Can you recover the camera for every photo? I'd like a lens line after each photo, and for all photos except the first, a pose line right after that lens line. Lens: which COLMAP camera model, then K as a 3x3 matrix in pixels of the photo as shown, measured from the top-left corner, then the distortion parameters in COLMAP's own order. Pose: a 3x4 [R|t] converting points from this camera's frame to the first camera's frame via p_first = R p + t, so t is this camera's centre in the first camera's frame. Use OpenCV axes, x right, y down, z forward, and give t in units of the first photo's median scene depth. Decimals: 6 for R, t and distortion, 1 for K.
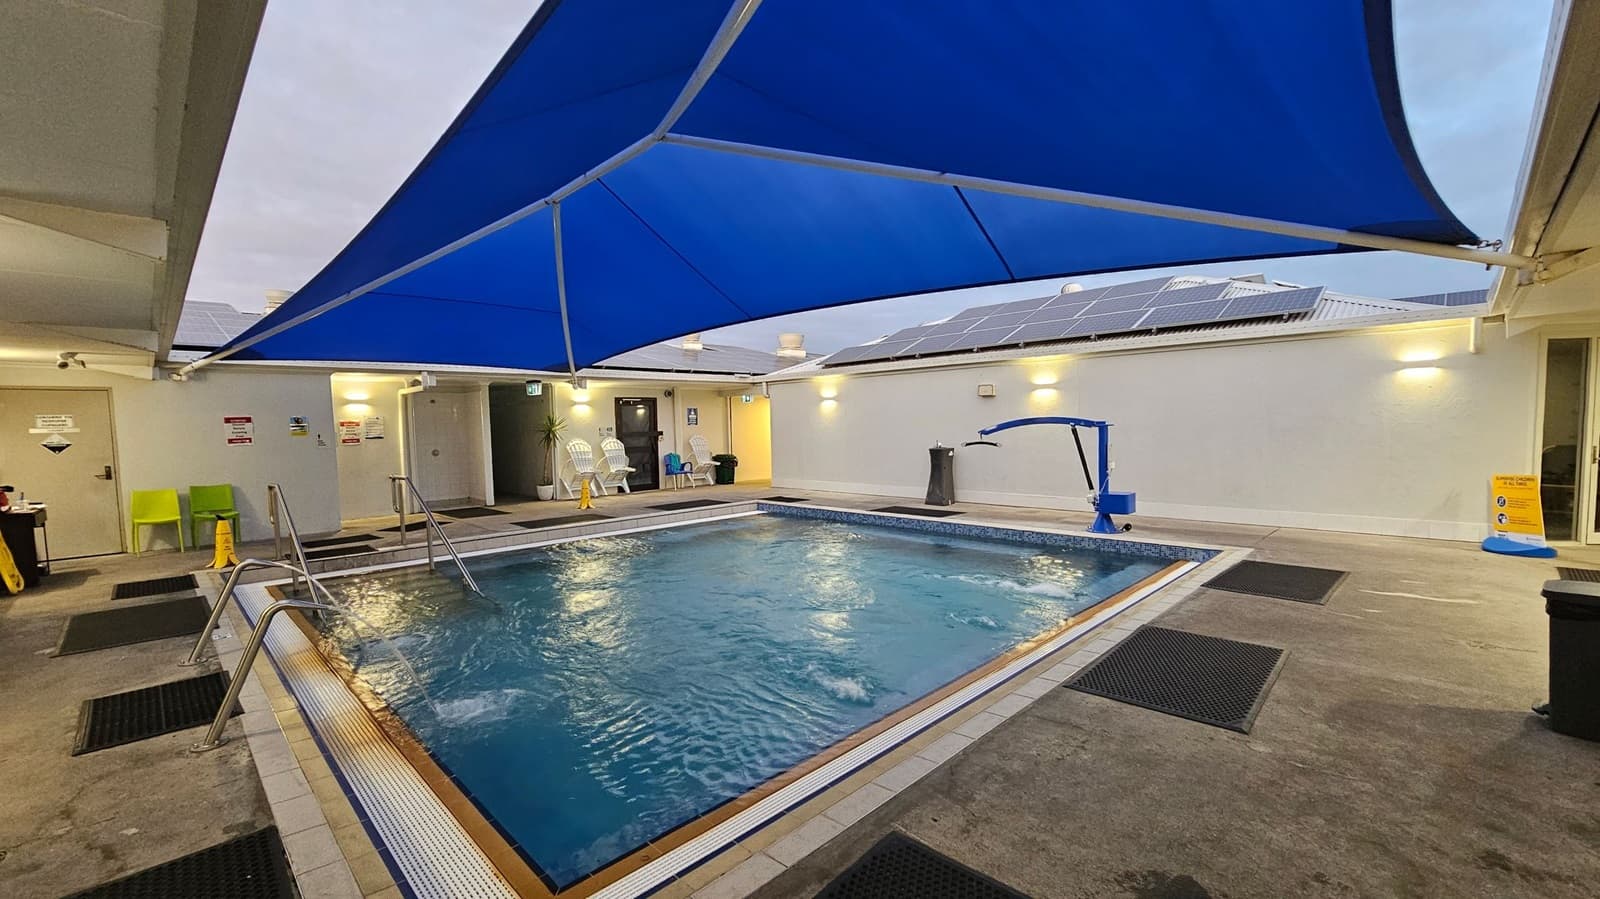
lens RADIAL K [[657.6, 0, 804.3], [0, 657.6, 450.7], [0, 0, 1]] dist [-0.005242, 0.001535]
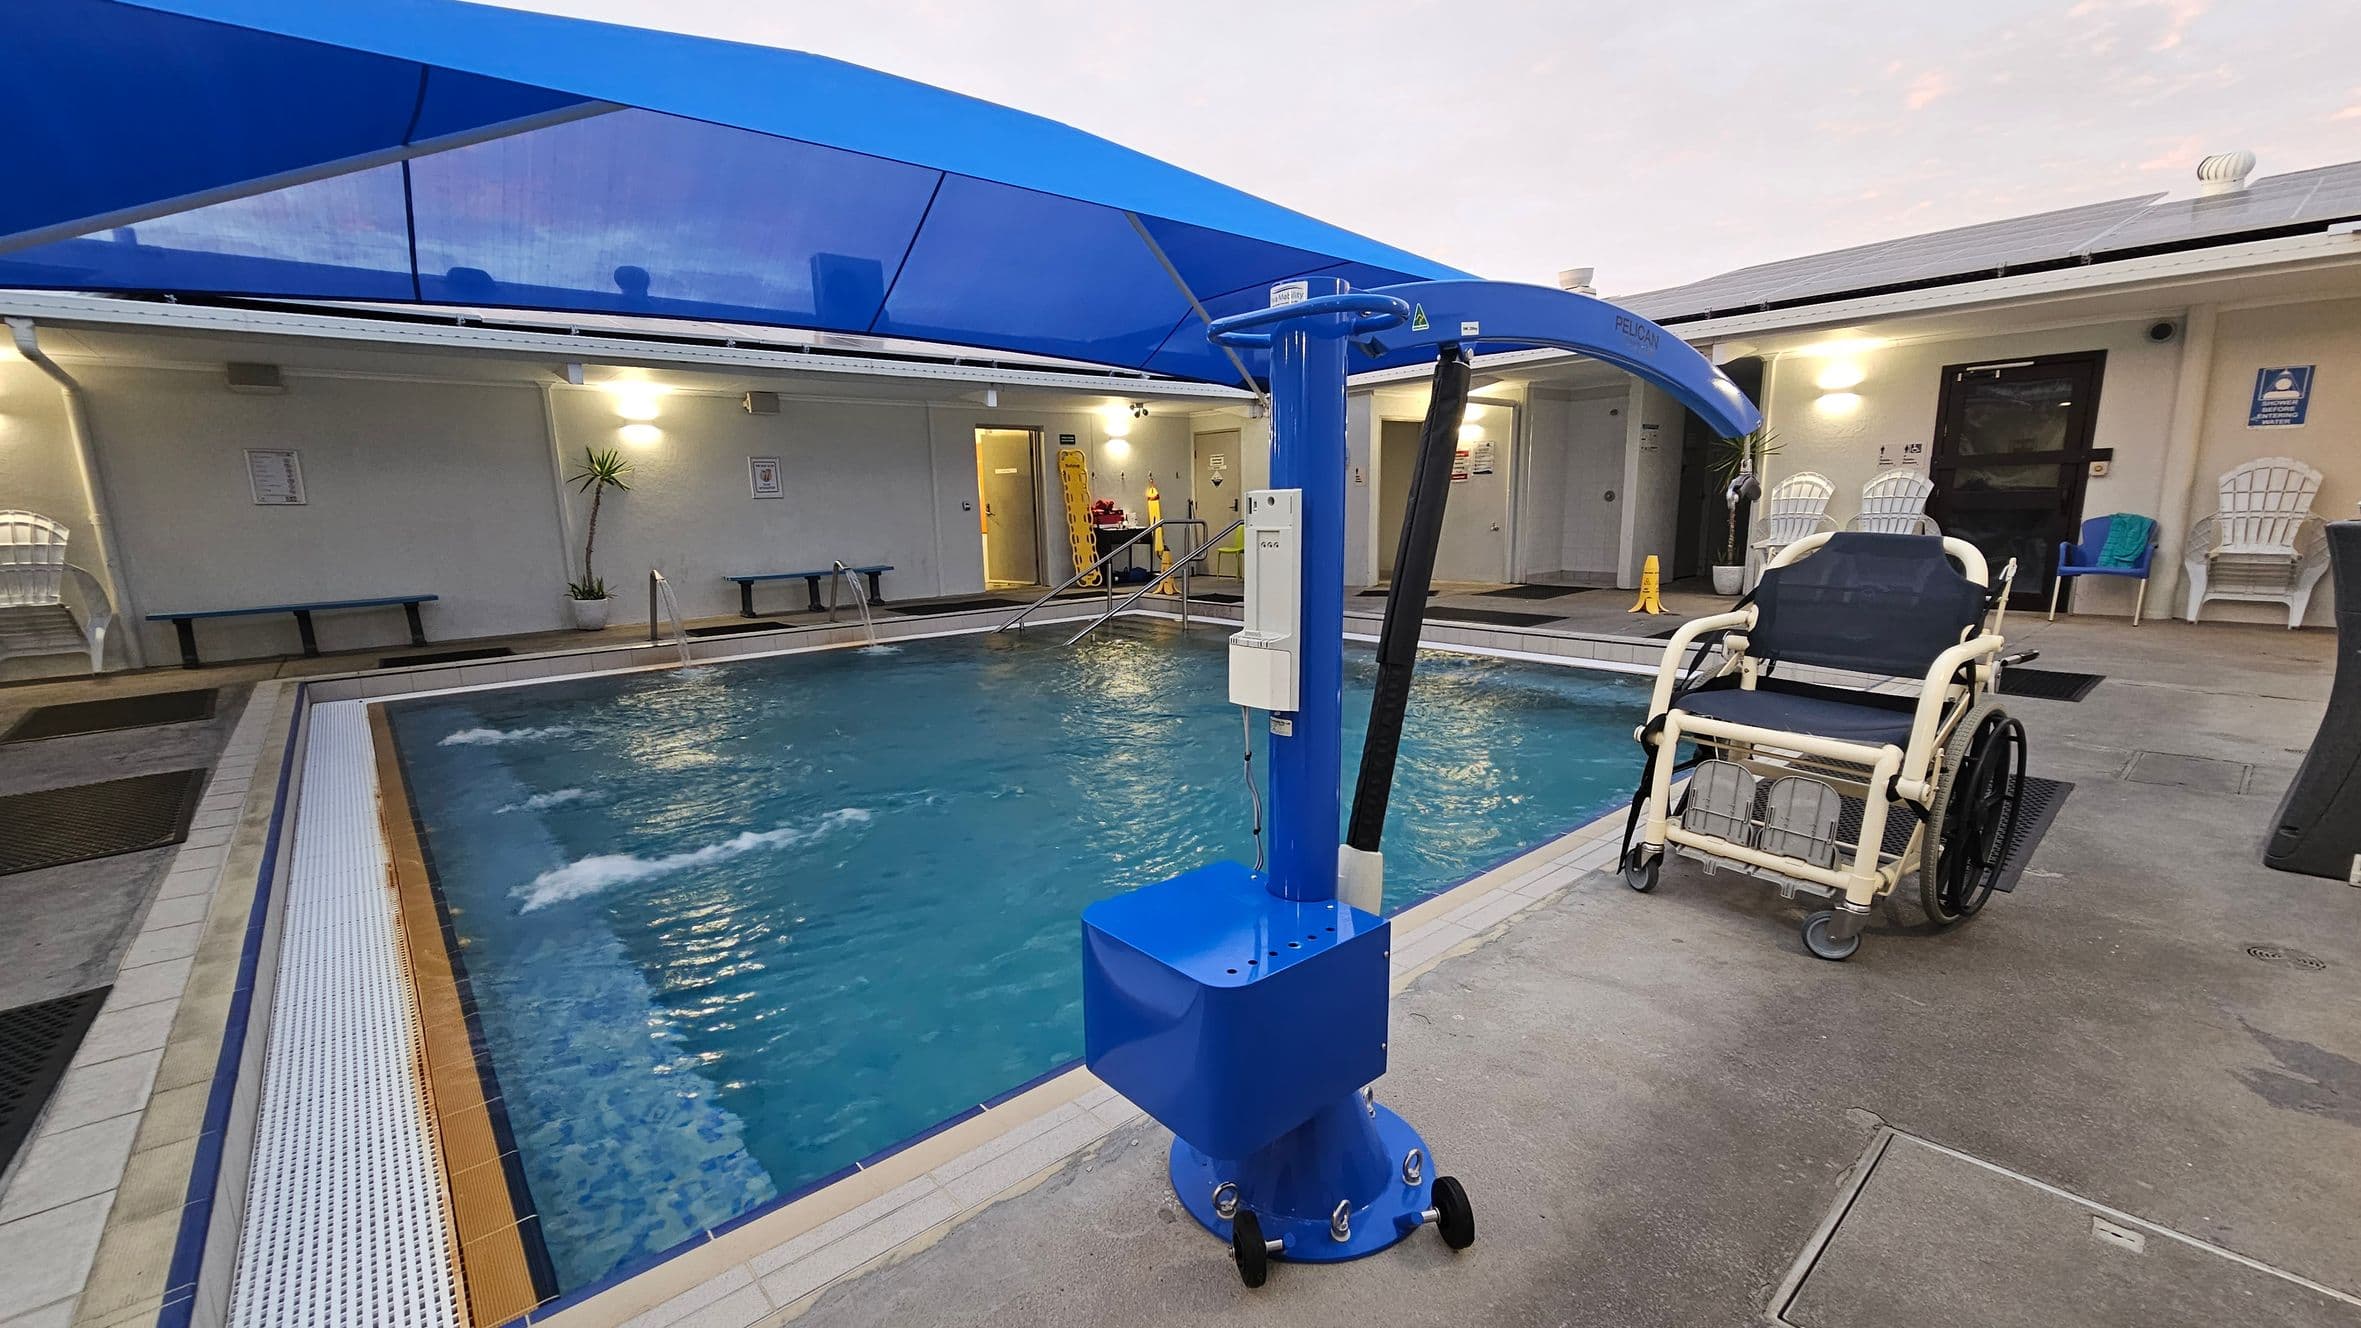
lens RADIAL K [[970.4, 0, 1179.4], [0, 970.4, 689.3], [0, 0, 1]] dist [-0.005242, 0.001535]
pose [[-0.076617, 0.212255, -0.974206, 0.531585], [-0.015746, 0.976699, 0.214036, -0.010239], [0.996936, 0.031738, -0.071490, 0.832691]]
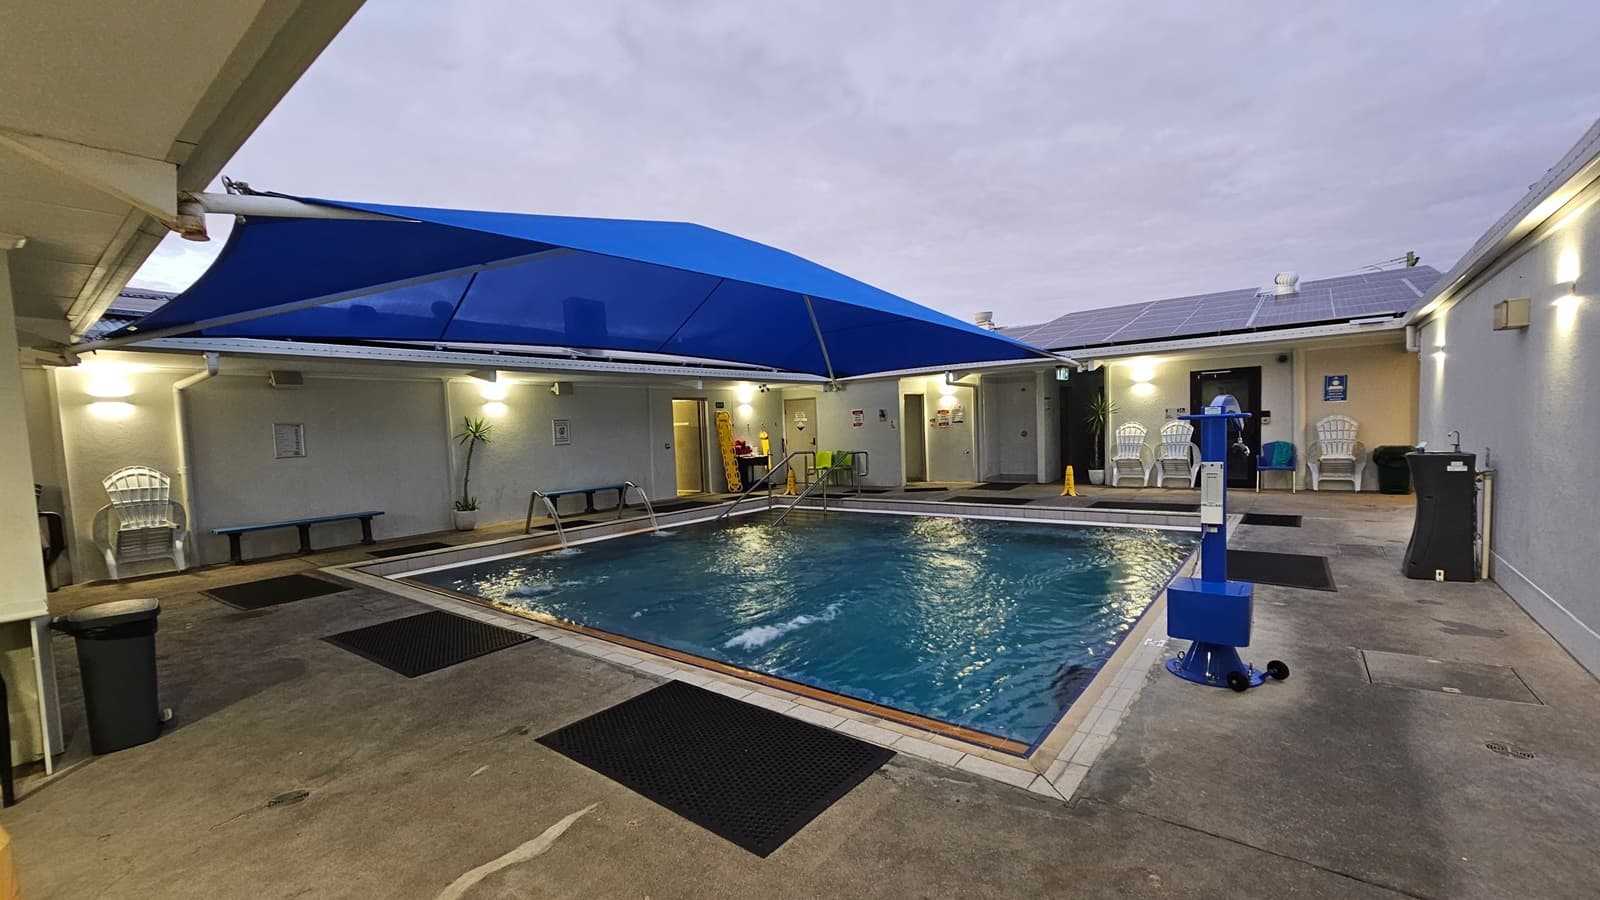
lens RADIAL K [[657.6, 0, 798.4], [0, 657.6, 463.6], [0, 0, 1]] dist [-0.005242, 0.001535]
pose [[0.118165, 0.070889, -0.990460, 0.698934], [-0.003880, 0.997474, 0.070928, -0.031280], [0.992986, -0.004539, 0.118142, 0.583654]]
